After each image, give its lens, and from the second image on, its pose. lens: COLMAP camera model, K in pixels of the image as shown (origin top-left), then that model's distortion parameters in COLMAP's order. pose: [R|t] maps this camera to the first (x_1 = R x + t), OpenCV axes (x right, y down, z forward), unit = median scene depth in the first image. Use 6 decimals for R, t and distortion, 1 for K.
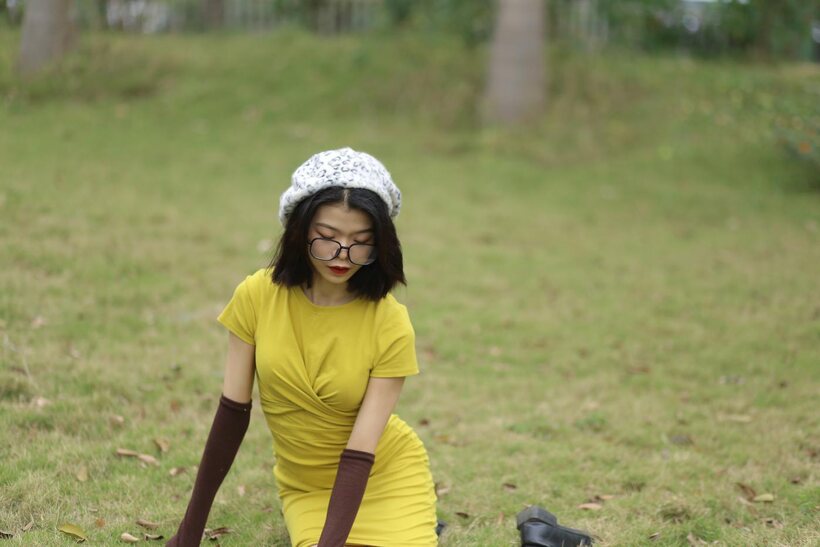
lens RADIAL K [[2023.2, 0, 407.0], [0, 2023.2, 274.3], [0, 0, 1]] dist [-0.065212, 0.000000]
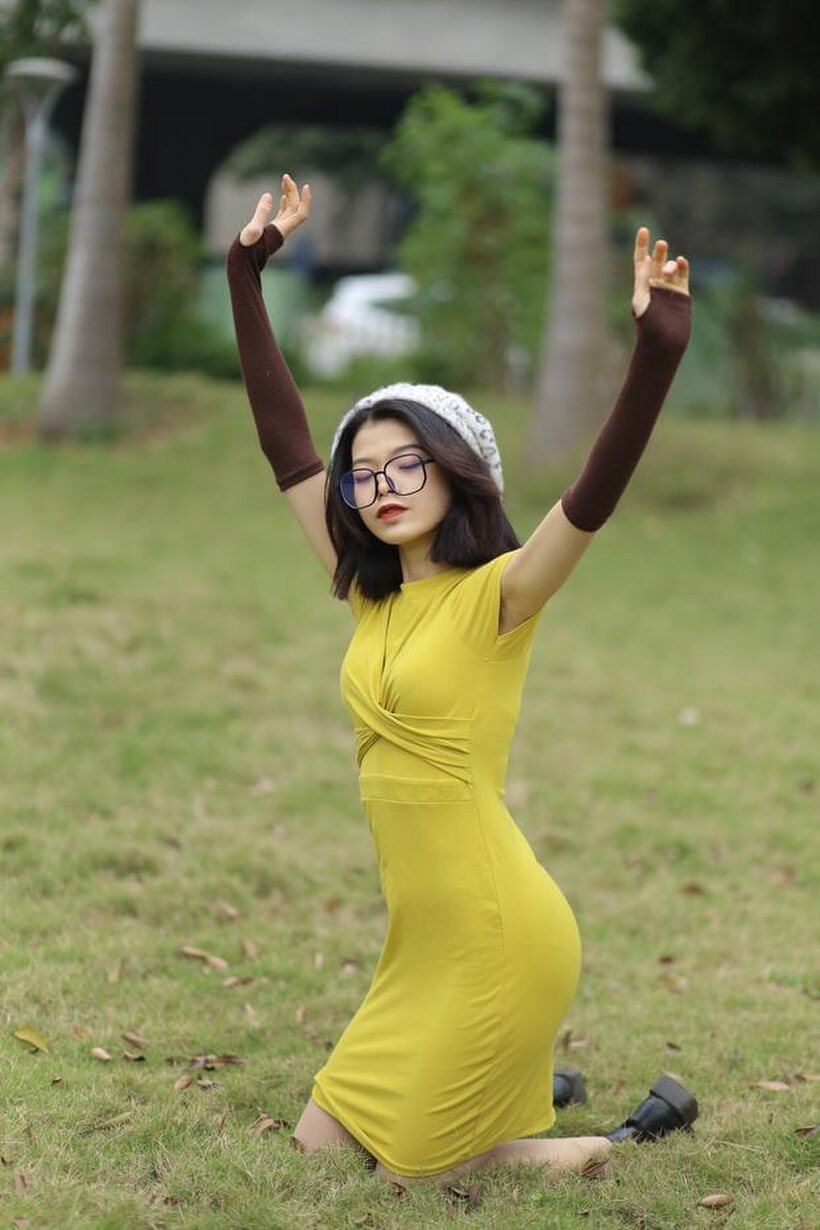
lens RADIAL K [[3034.8, 0, 413.0], [0, 3034.8, 616.7], [0, 0, 1]] dist [-0.065212, 0.000000]
pose [[0.945504, 0.056003, -0.320759, 0.224754], [-0.075358, 0.995989, -0.048236, 0.011865], [0.316771, 0.069779, 0.945932, -0.012041]]
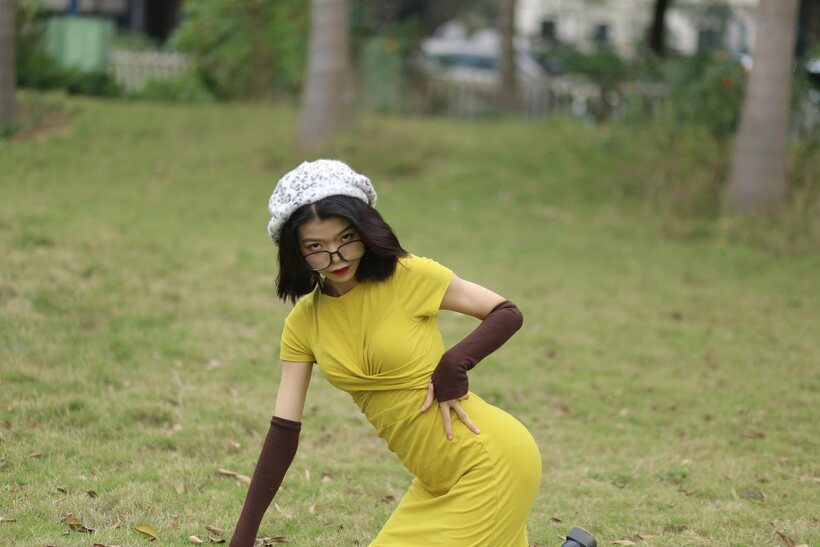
lens RADIAL K [[2023.2, 0, 408.2], [0, 2023.2, 273.8], [0, 0, 1]] dist [-0.065212, 0.000000]
pose [[0.982289, 0.039560, -0.183148, 0.128819], [-0.048352, 0.997870, -0.043788, 0.018481], [0.181026, 0.051868, 0.982110, -0.067853]]
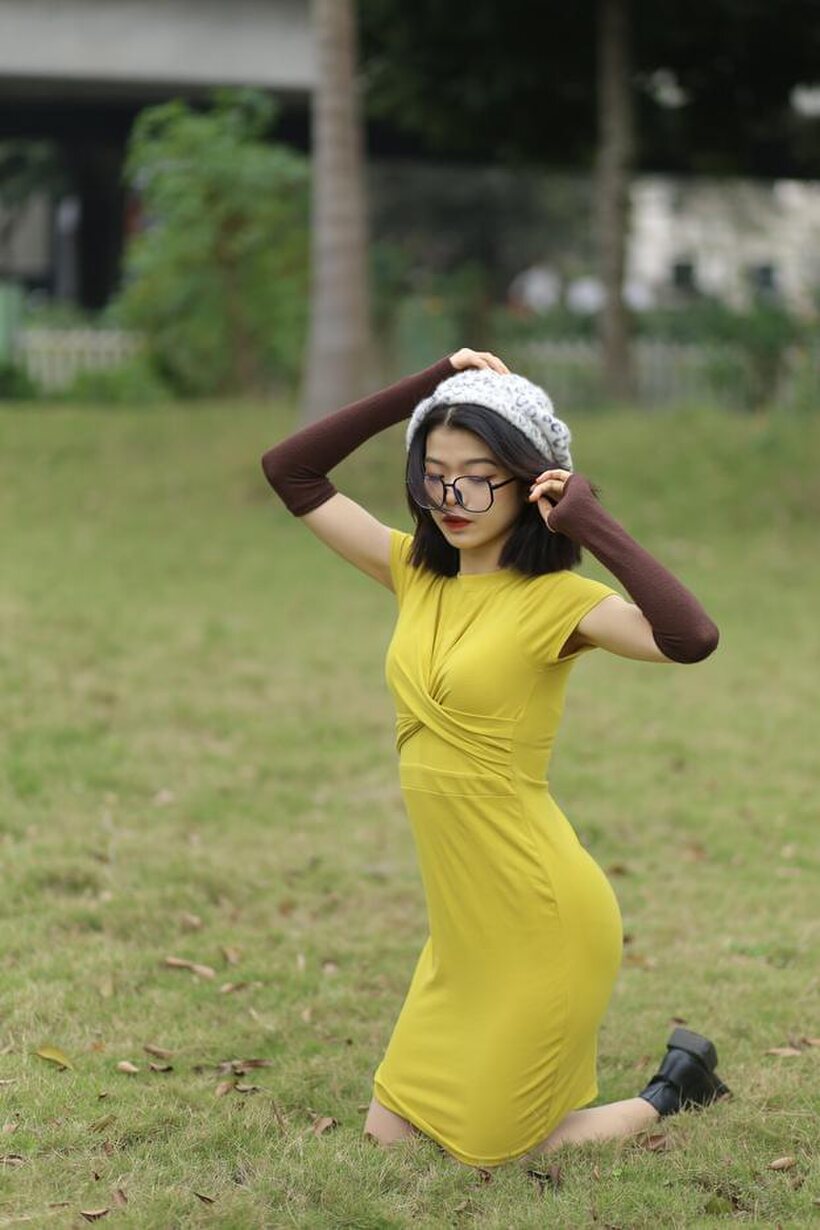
lens RADIAL K [[3034.8, 0, 411.8], [0, 3034.8, 602.6], [0, 0, 1]] dist [-0.065212, 0.000000]
pose [[0.977998, 0.003660, -0.208584, 0.139884], [-0.016213, 0.998155, -0.058505, 0.016833], [0.207985, 0.060600, 0.976253, -0.052680]]
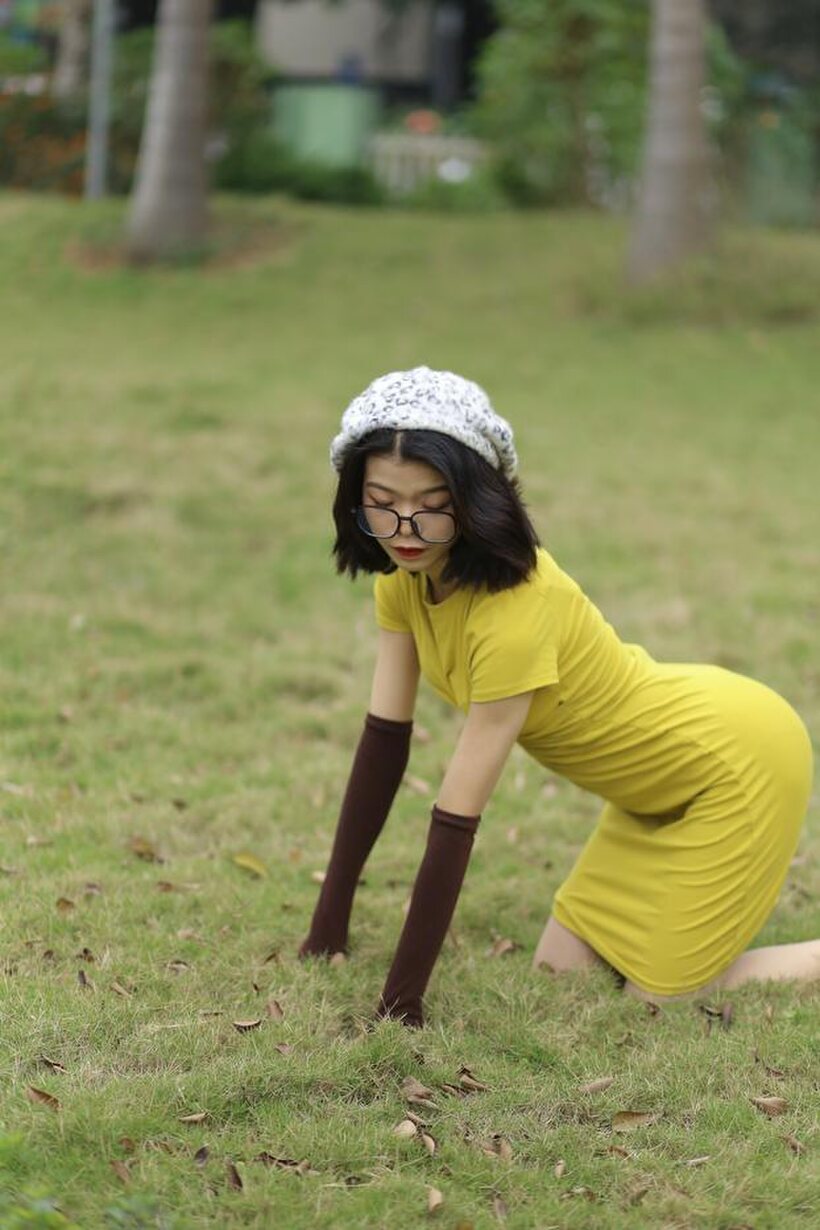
lens RADIAL K [[3034.8, 0, 405.9], [0, 3034.8, 623.8], [0, 0, 1]] dist [-0.065212, 0.000000]
pose [[0.942062, 0.060567, -0.329927, 0.177793], [-0.059361, 0.998142, 0.013738, 0.015261], [0.330146, 0.006643, 0.943907, -0.020516]]
